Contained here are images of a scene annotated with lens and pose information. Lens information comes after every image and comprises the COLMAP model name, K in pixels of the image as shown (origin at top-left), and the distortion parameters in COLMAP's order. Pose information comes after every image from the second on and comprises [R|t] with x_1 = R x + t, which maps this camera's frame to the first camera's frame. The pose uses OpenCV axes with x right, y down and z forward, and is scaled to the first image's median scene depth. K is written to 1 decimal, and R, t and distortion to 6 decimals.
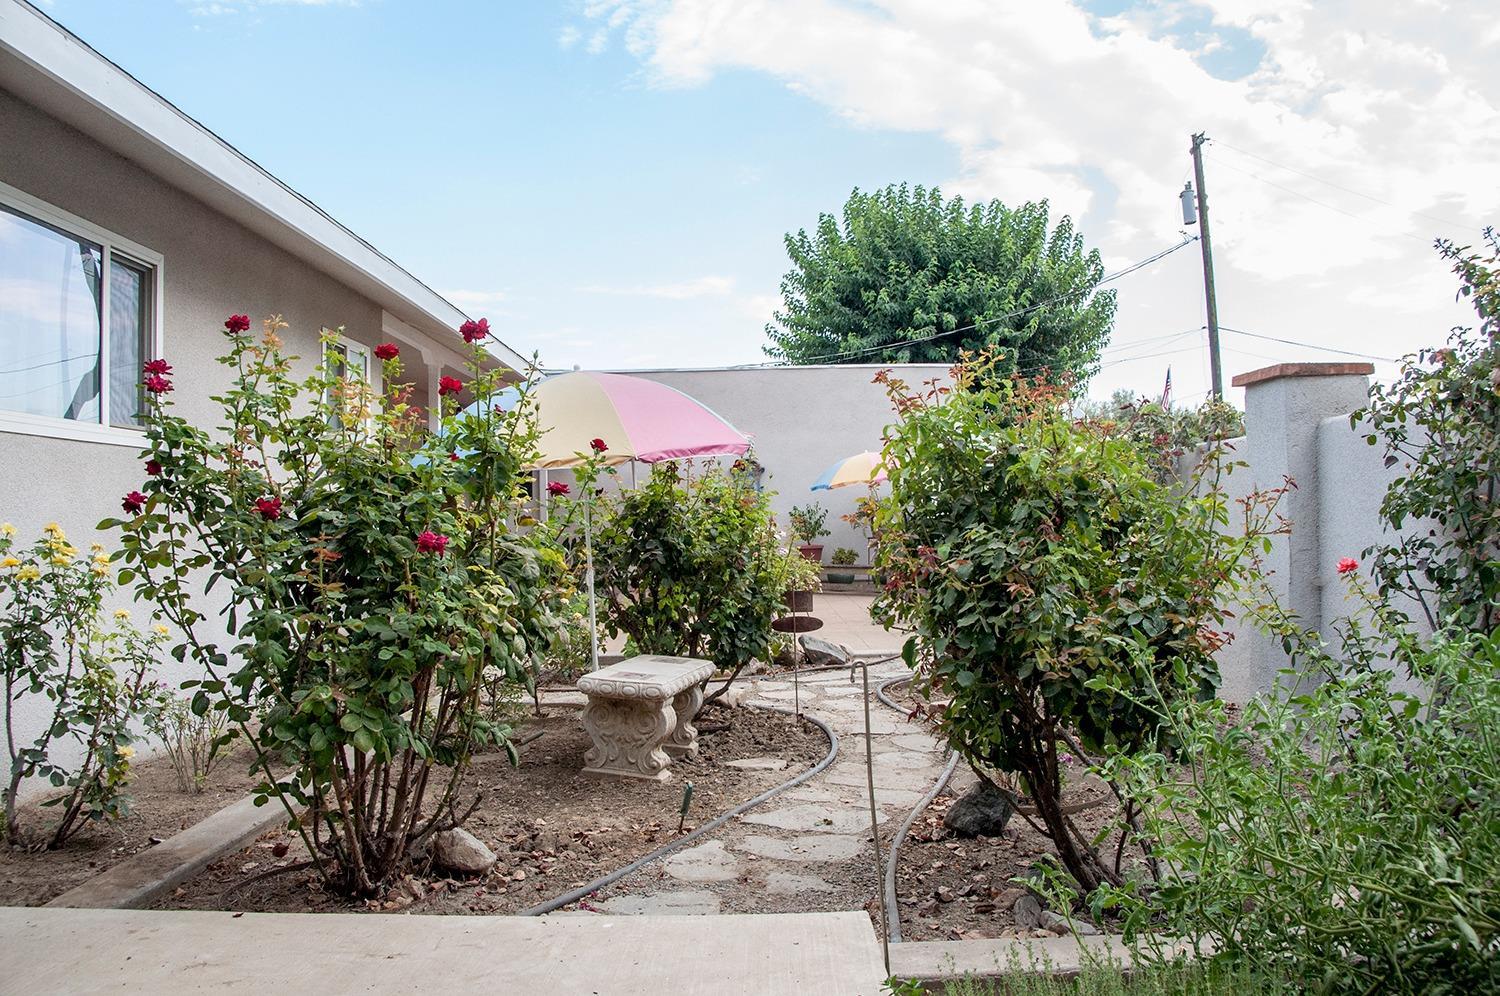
lens RADIAL K [[1191.7, 0, 748.9], [0, 1191.7, 500.6], [0, 0, 1]] dist [-0.016888, -0.002839]
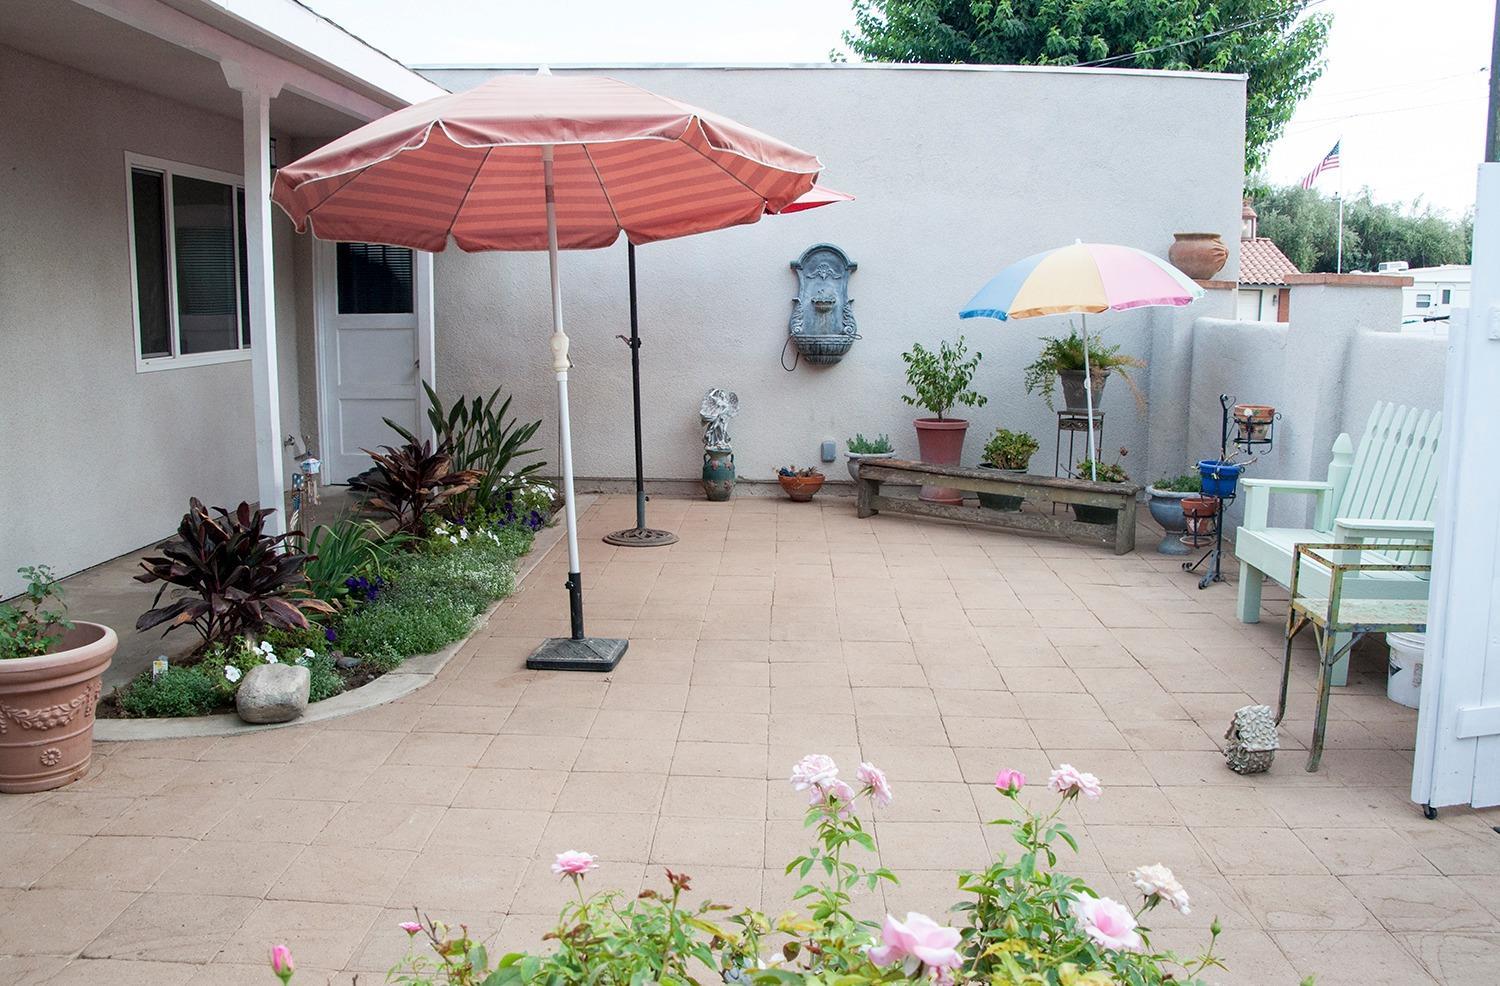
lens RADIAL K [[1191.7, 0, 751.4], [0, 1191.7, 488.3], [0, 0, 1]] dist [-0.016888, -0.002839]
pose [[0.999024, 0.041077, -0.016263, -0.020431], [-0.037625, 0.984004, 0.174128, -0.019391], [0.023155, -0.173346, 0.984589, 0.462063]]
